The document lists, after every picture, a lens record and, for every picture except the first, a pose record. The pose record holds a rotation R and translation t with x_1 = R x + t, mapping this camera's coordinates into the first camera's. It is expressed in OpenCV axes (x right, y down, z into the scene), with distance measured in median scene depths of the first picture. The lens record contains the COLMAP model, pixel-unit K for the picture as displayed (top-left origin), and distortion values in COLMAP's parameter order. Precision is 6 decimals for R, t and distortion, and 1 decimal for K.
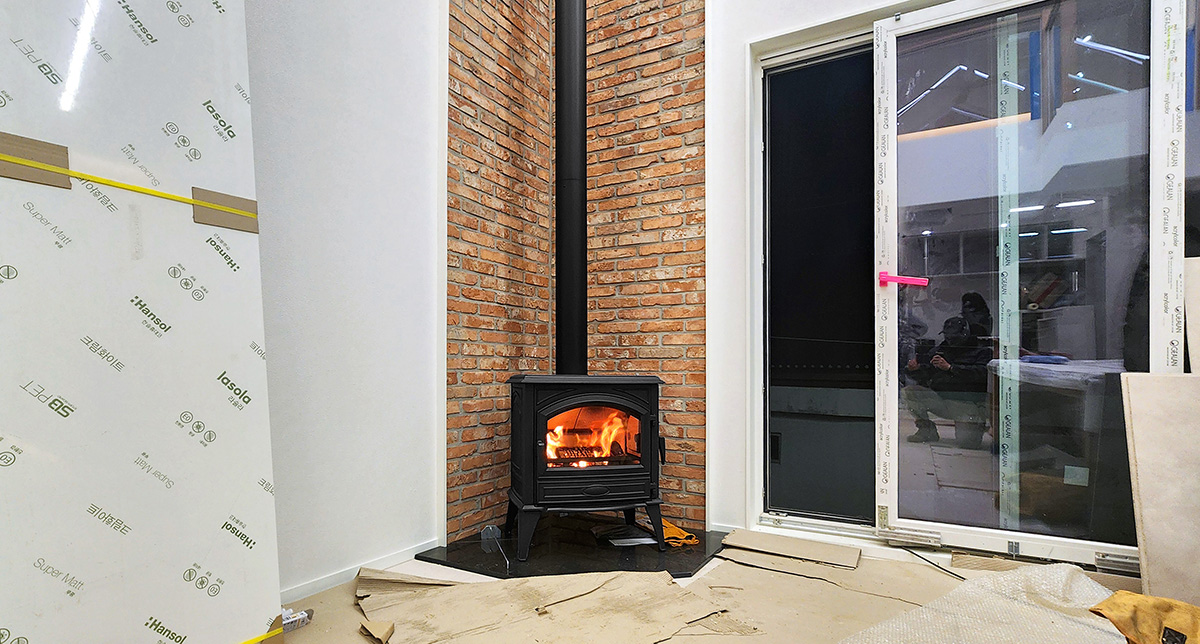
lens RADIAL K [[574.3, 0, 599.1], [0, 574.3, 396.0], [0, 0, 1]] dist [-0.004574, -0.000208]
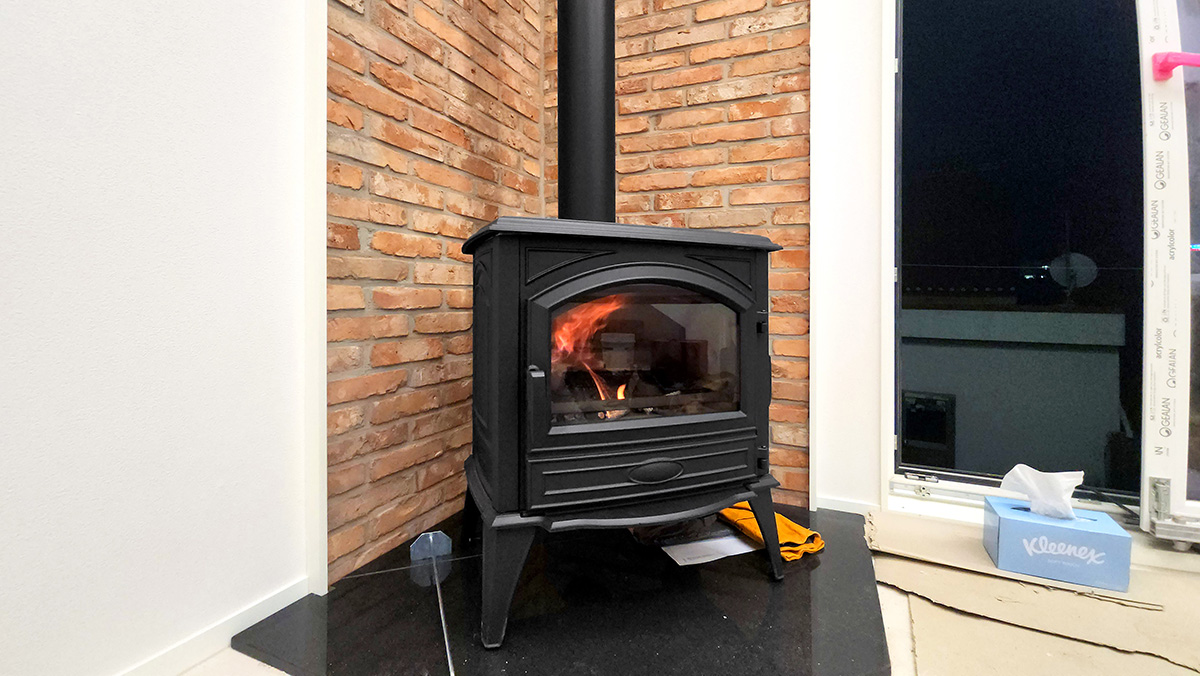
lens RADIAL K [[479.0, 0, 632.0], [0, 479.0, 319.7], [0, 0, 1]] dist [0.000572, 0.000141]
pose [[0.991667, 0.000055, 0.128826, -0.061825], [0.000623, 0.999986, -0.005218, 0.036846], [-0.128825, 0.005255, 0.991653, 0.514193]]
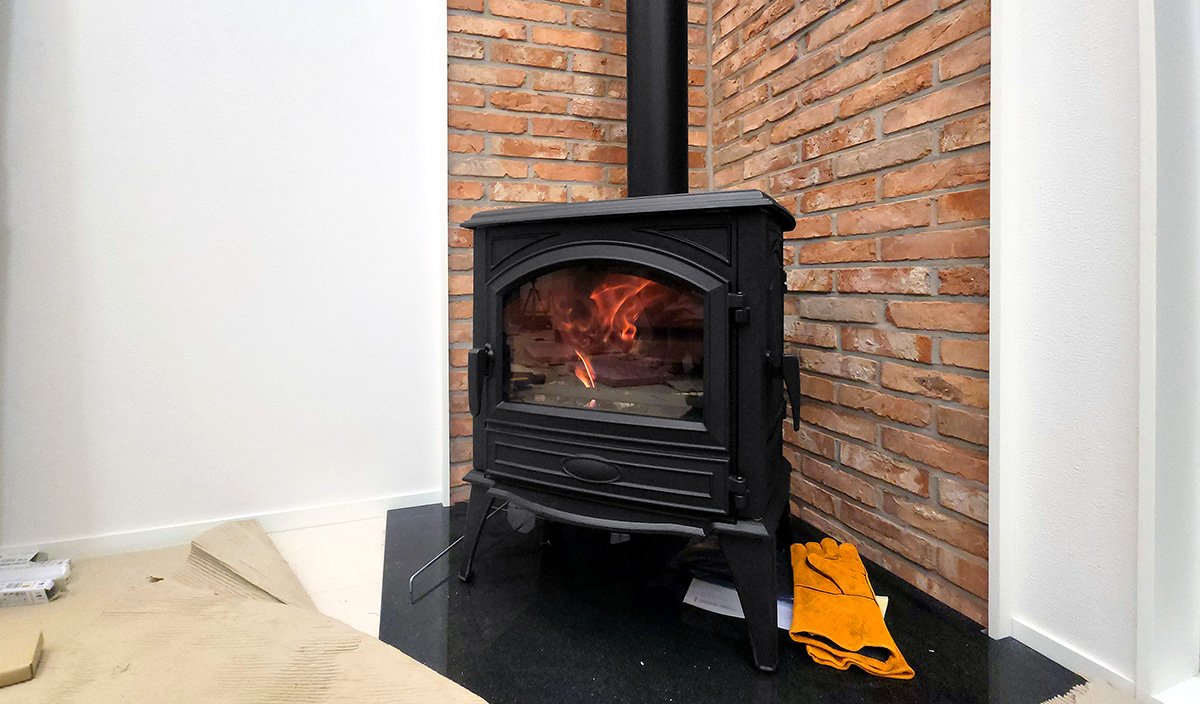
lens RADIAL K [[552.4, 0, 602.7], [0, 552.4, 308.7], [0, 0, 1]] dist [0.000584, 0.000306]
pose [[0.760463, 0.012387, -0.649263, 0.221519], [-0.012299, 0.999913, 0.004671, 0.036688], [0.649264, 0.004433, 0.760550, 0.578107]]
